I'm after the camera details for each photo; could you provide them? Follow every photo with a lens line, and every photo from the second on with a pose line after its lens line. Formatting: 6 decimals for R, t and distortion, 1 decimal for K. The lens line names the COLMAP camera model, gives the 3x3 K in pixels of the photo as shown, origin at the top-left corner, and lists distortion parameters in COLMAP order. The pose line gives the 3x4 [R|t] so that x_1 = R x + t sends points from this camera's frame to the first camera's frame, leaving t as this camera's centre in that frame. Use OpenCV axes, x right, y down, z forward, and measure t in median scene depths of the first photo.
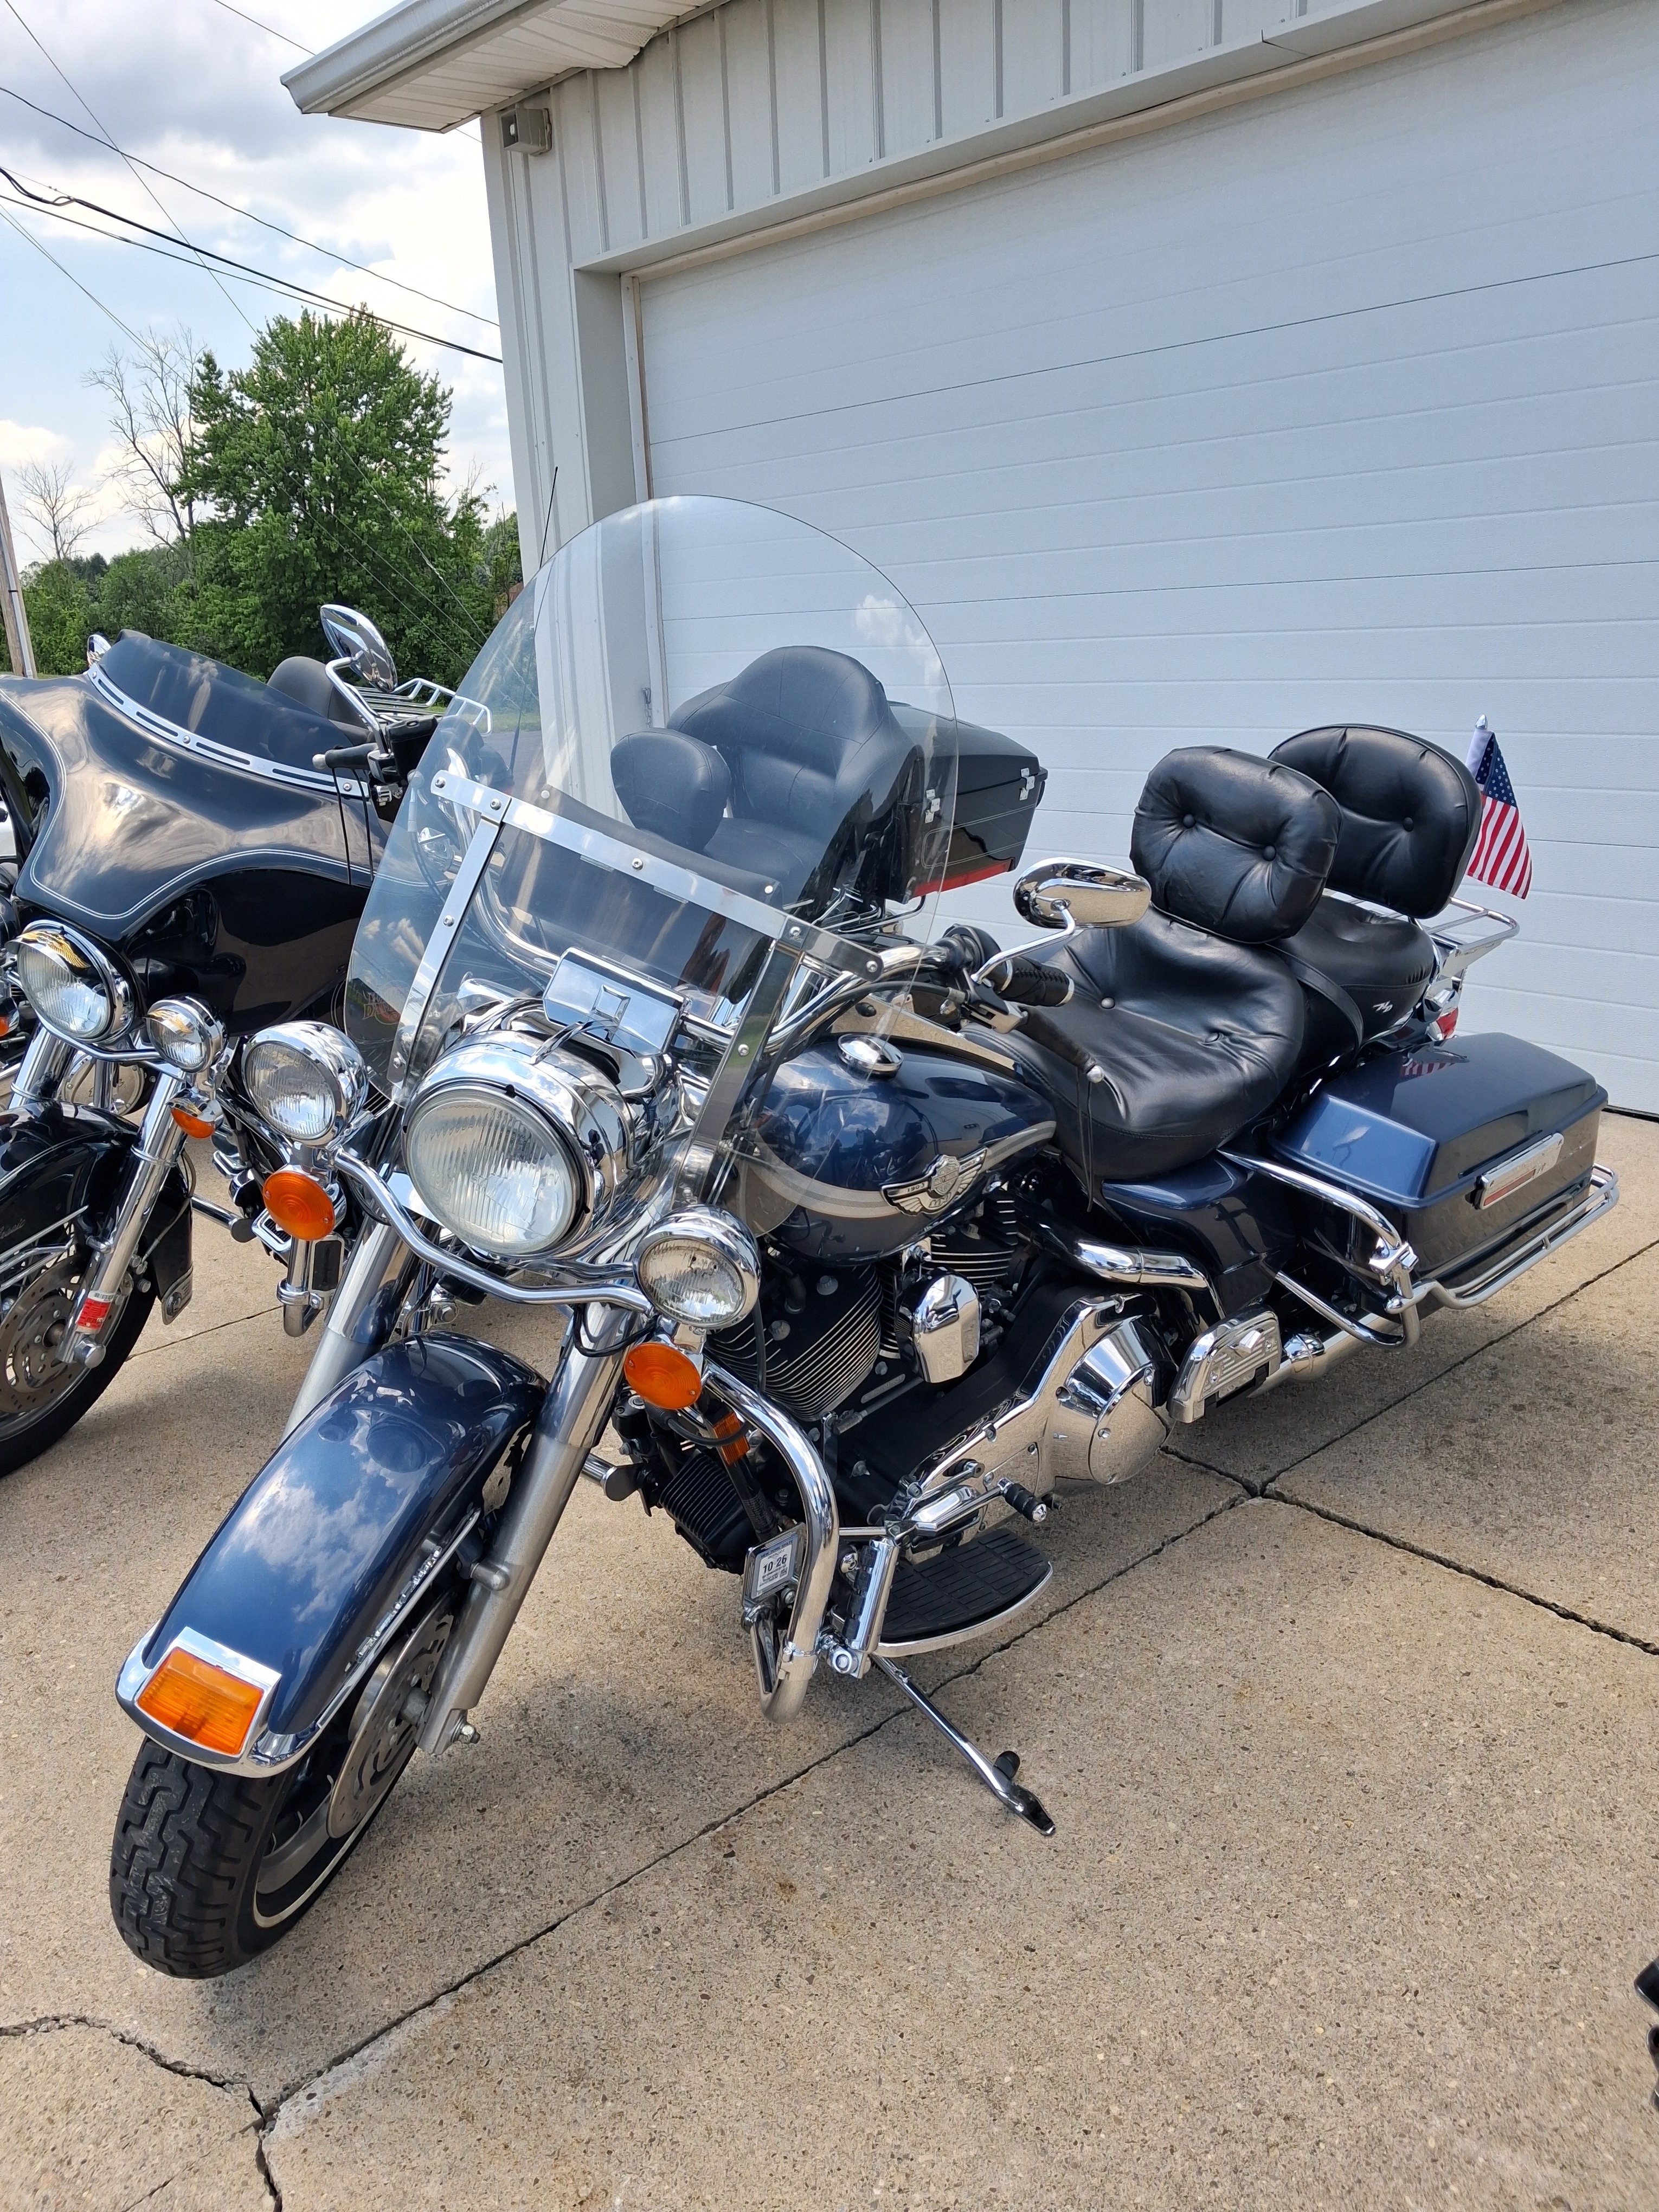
lens RADIAL K [[1720.1, 0, 829.5], [0, 1720.1, 1106.0], [0, 0, 1]] dist [0.484379, -0.000031]
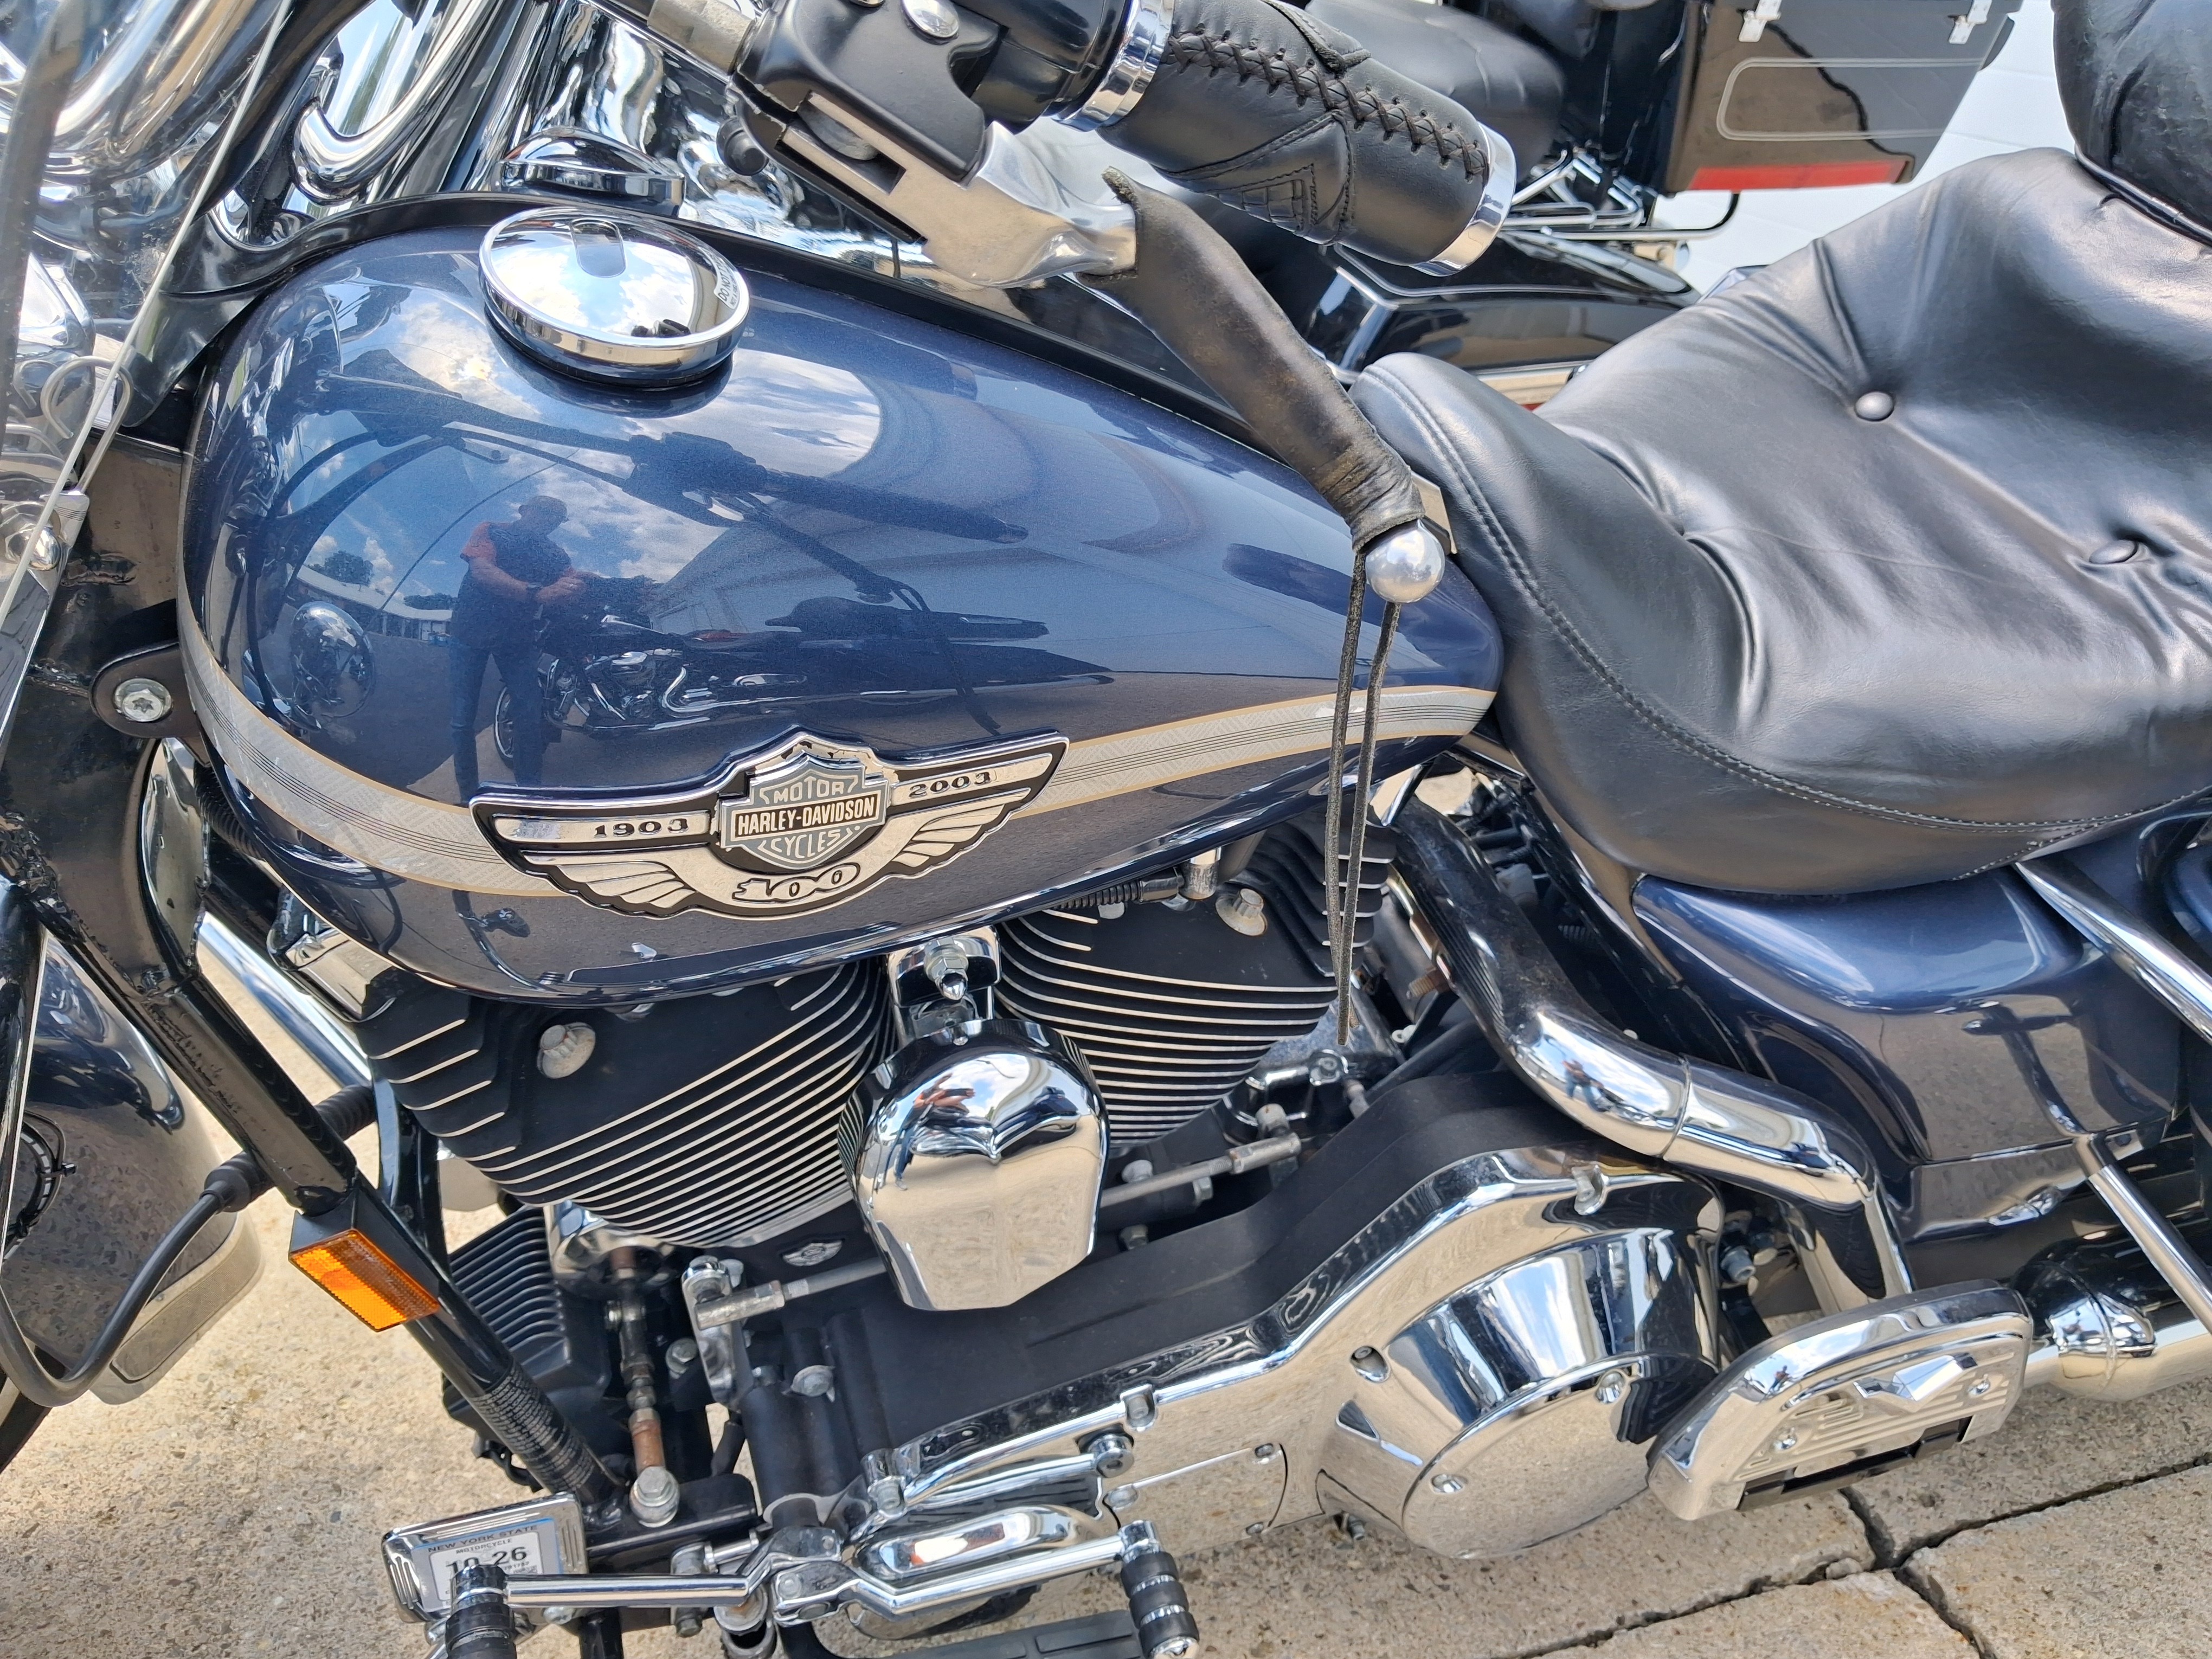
lens RADIAL K [[1740.3, 0, 1106.0], [0, 1740.3, 829.5], [0, 0, 1]] dist [0.007306, -0.000231]
pose [[0.910943, 0.272813, -0.309443, 0.161793], [-0.207138, 0.951178, 0.228809, -0.025083], [0.356758, -0.144335, 0.922980, 0.621268]]
